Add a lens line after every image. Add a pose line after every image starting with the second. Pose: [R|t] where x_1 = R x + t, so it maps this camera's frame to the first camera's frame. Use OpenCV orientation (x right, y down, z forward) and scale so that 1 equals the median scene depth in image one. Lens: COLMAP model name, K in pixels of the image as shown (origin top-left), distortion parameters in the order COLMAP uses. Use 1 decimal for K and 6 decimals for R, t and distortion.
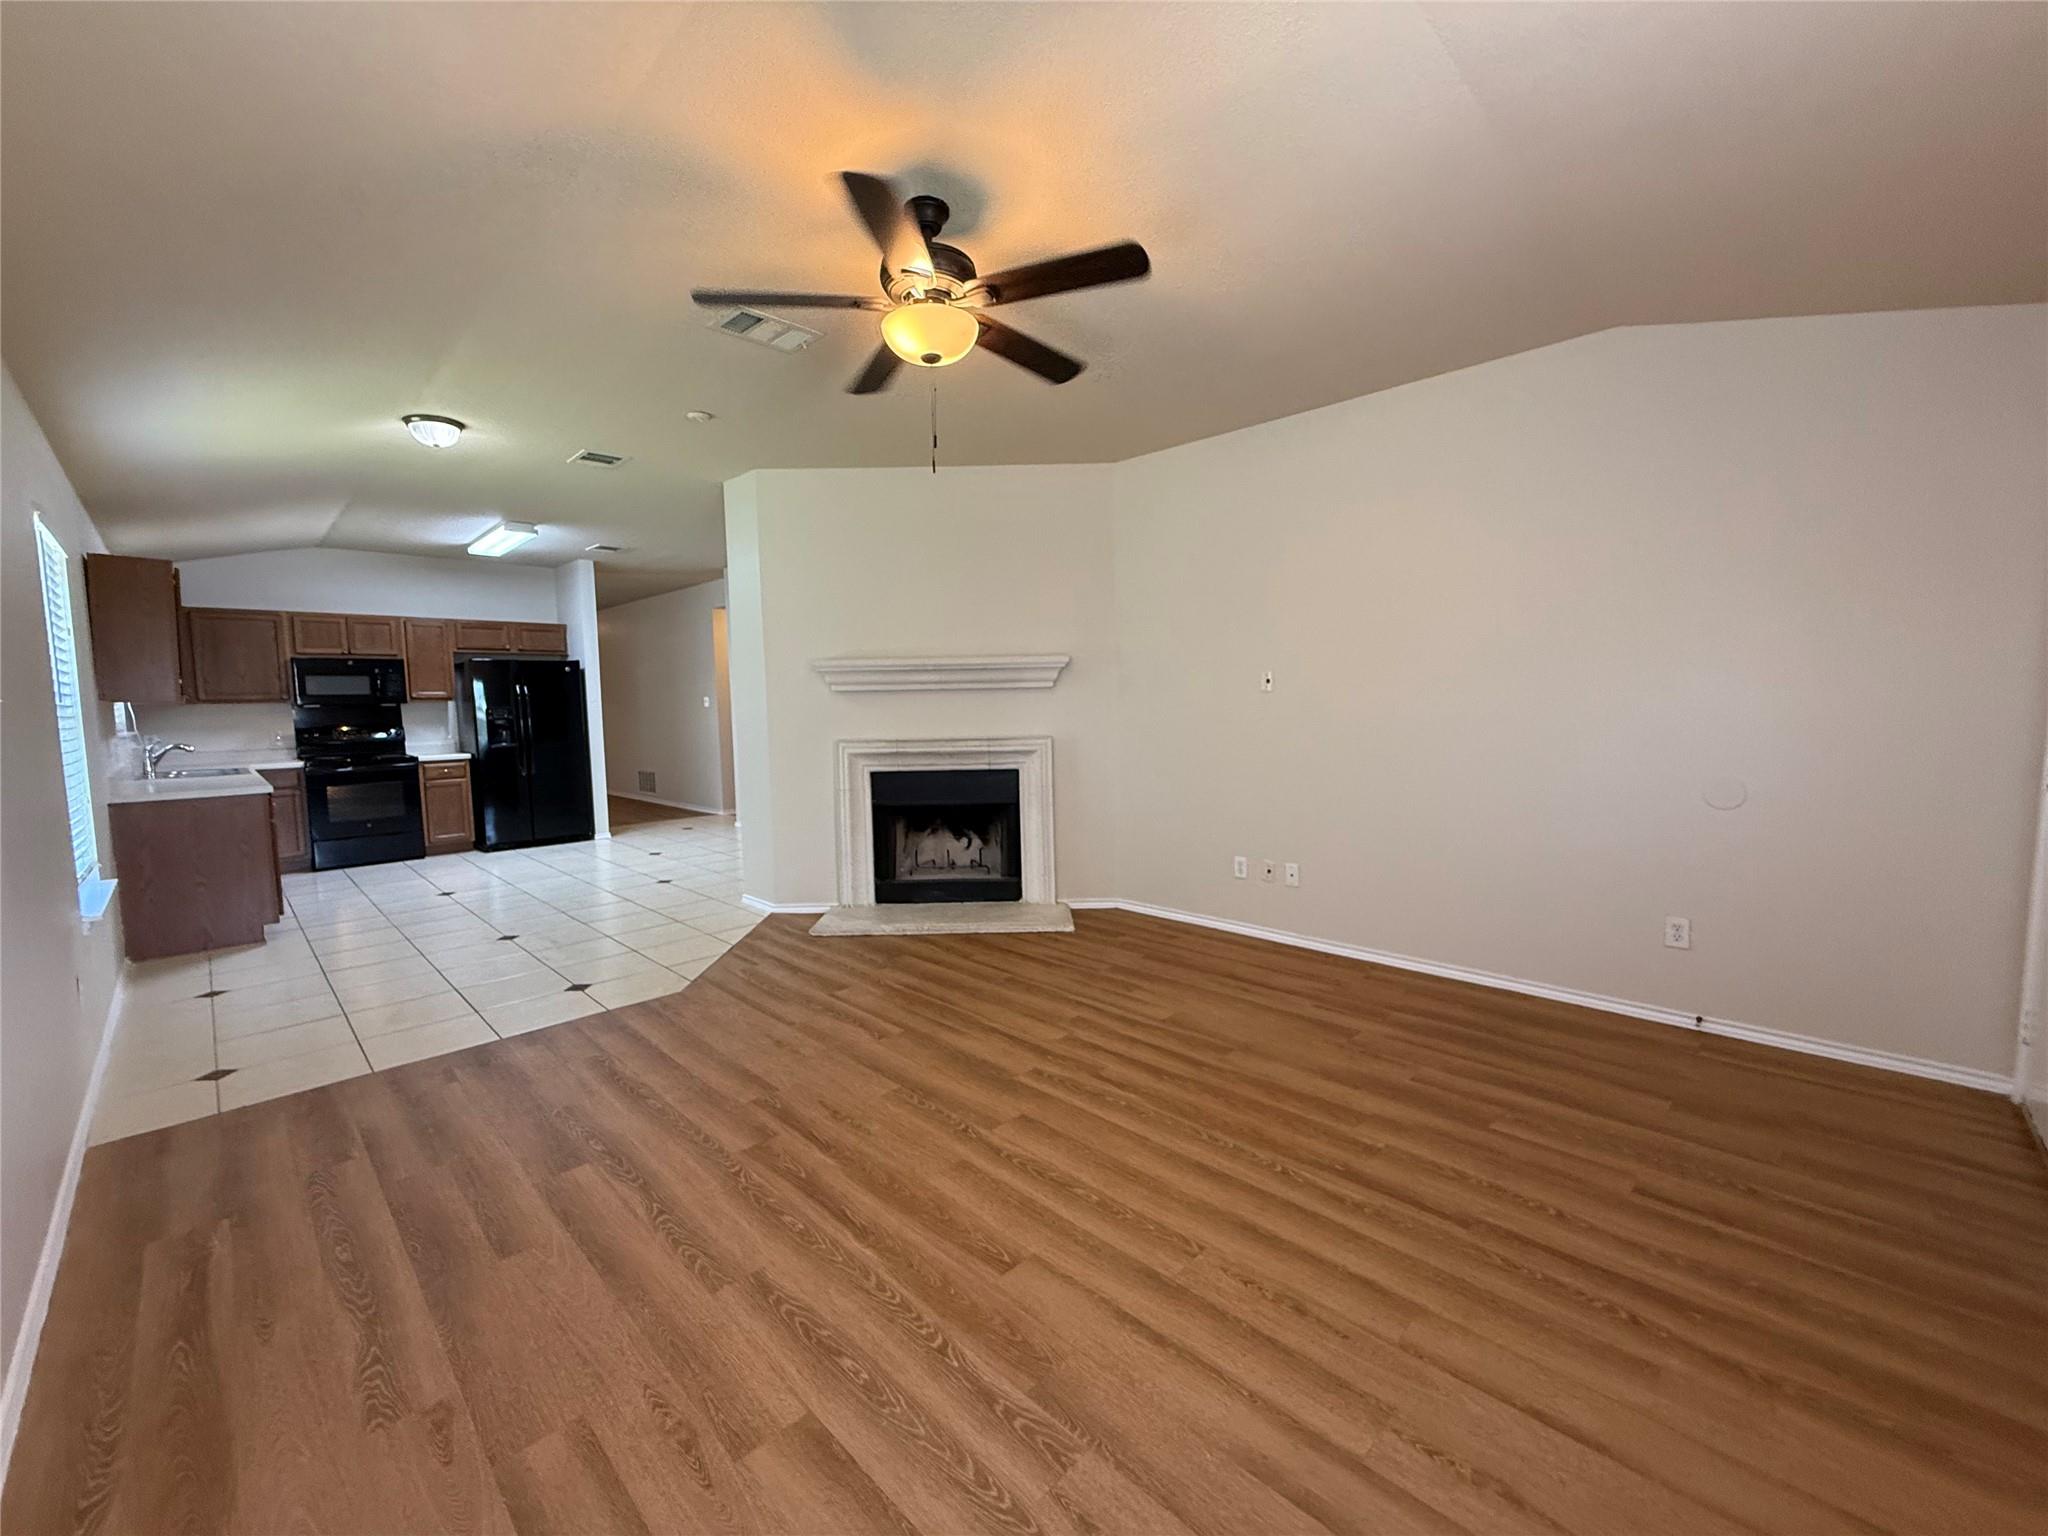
lens RADIAL K [[810.3, 0, 1029.3], [0, 810.3, 757.3], [0, 0, 1]] dist [-0.000200, -0.000143]
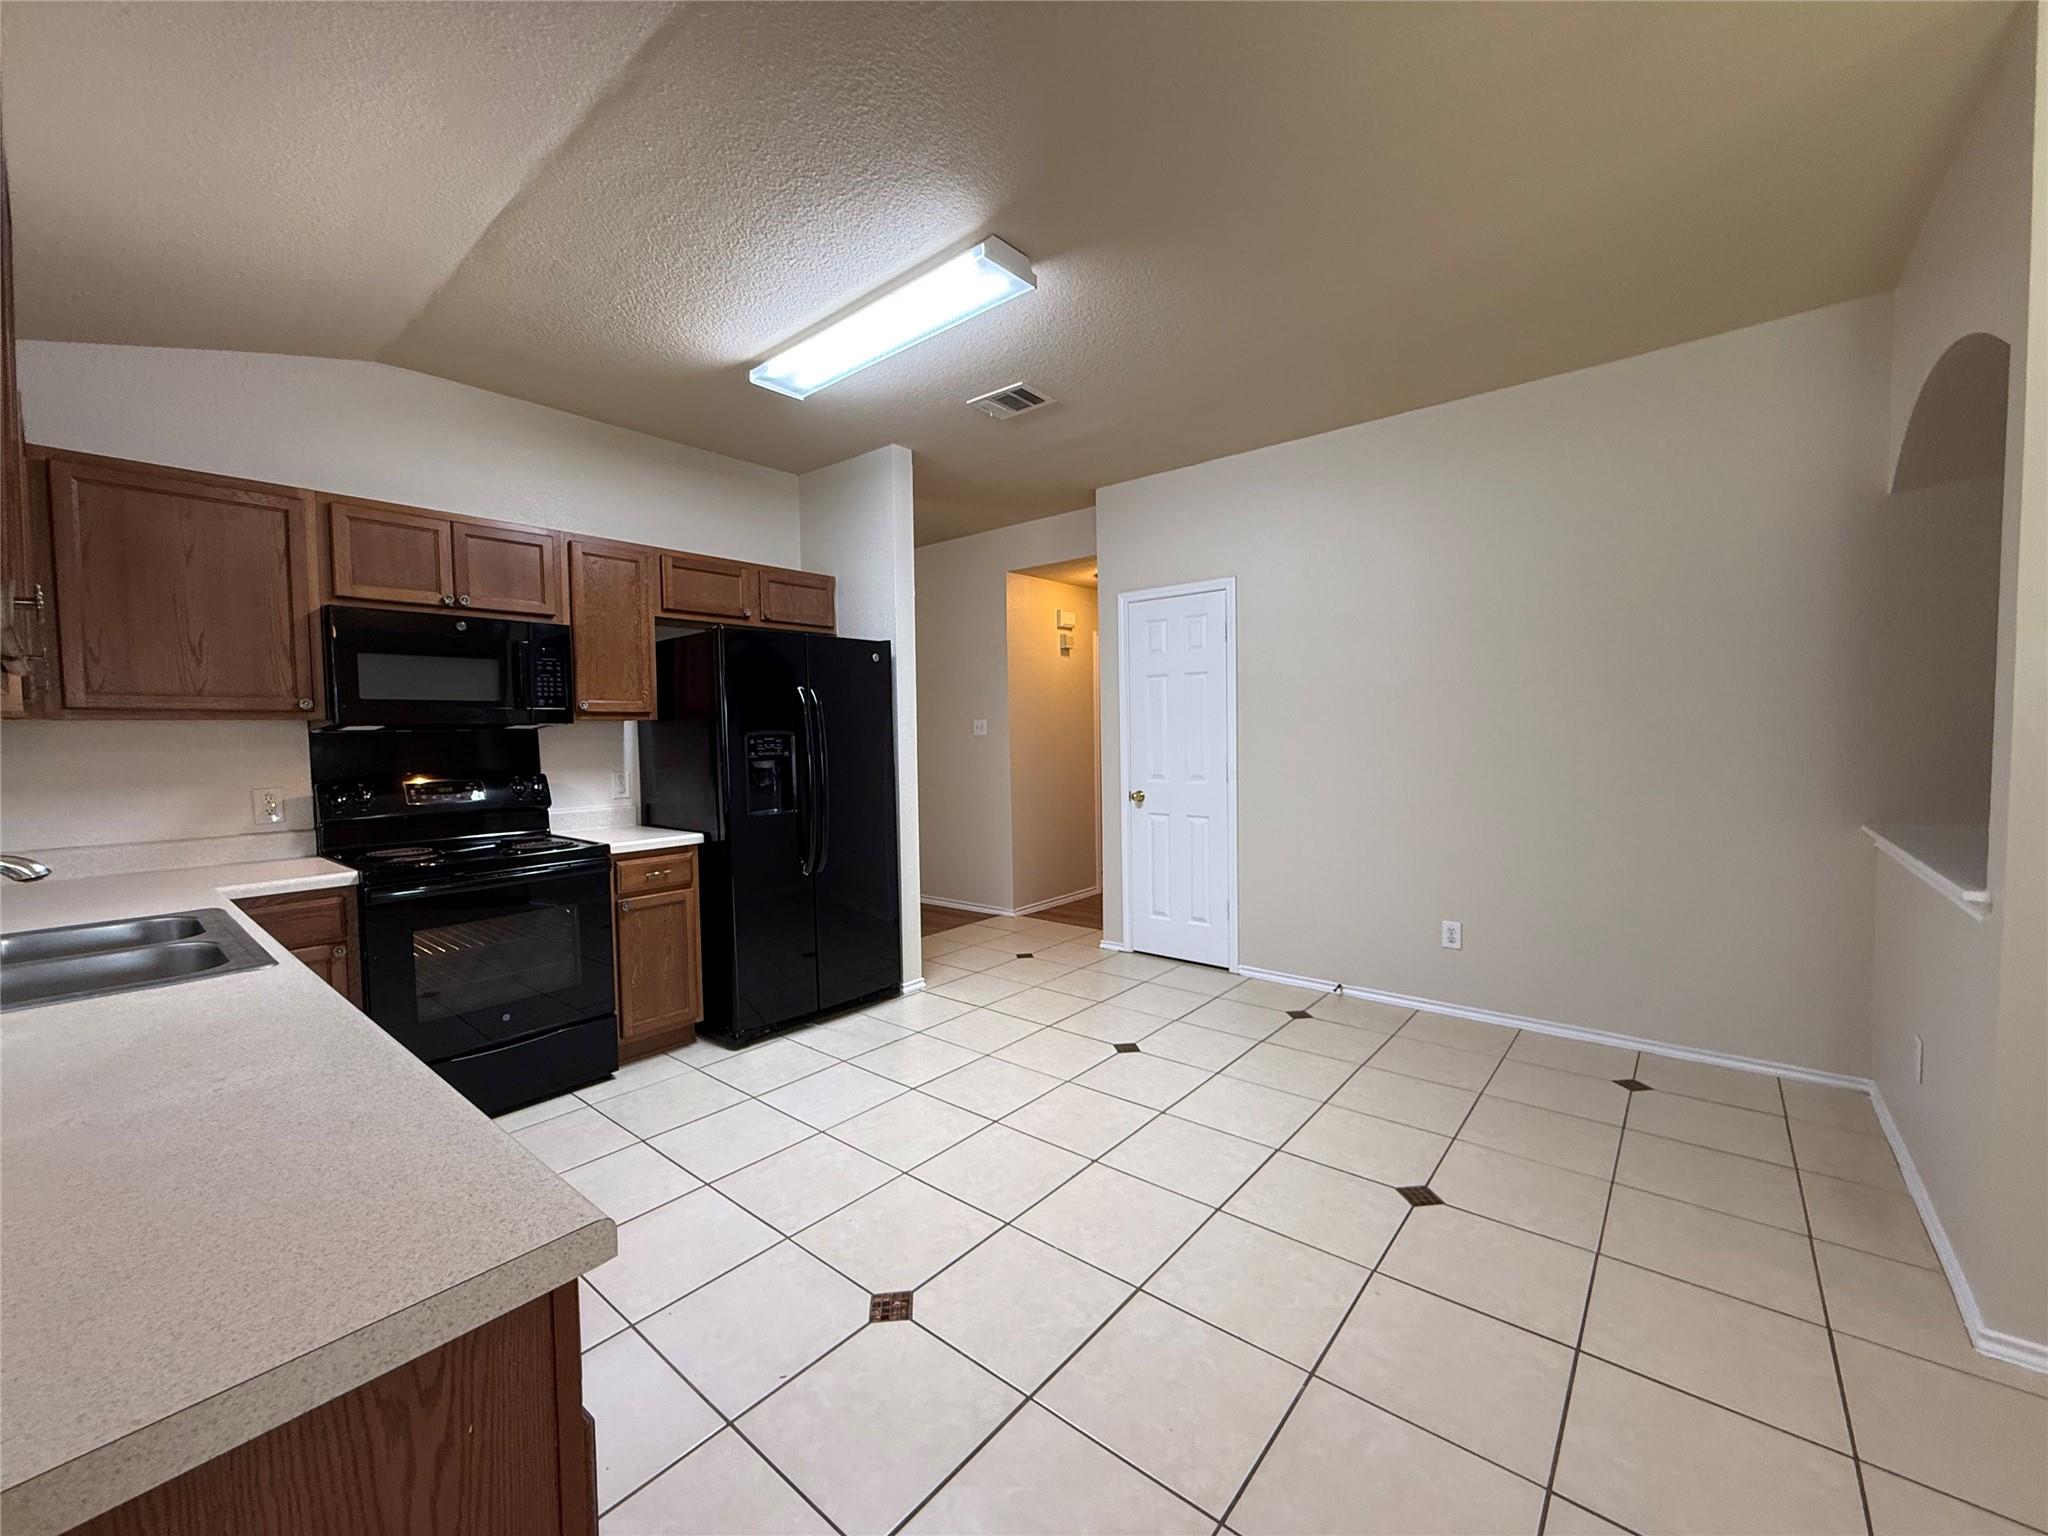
lens RADIAL K [[810.3, 0, 1027.7], [0, 810.3, 758.5], [0, 0, 1]] dist [-0.000200, -0.000143]
pose [[0.996505, -0.002256, 0.083499, -0.560090], [0.005526, 0.999226, -0.038950, -0.028771], [-0.083346, 0.039276, 0.995746, 0.539388]]
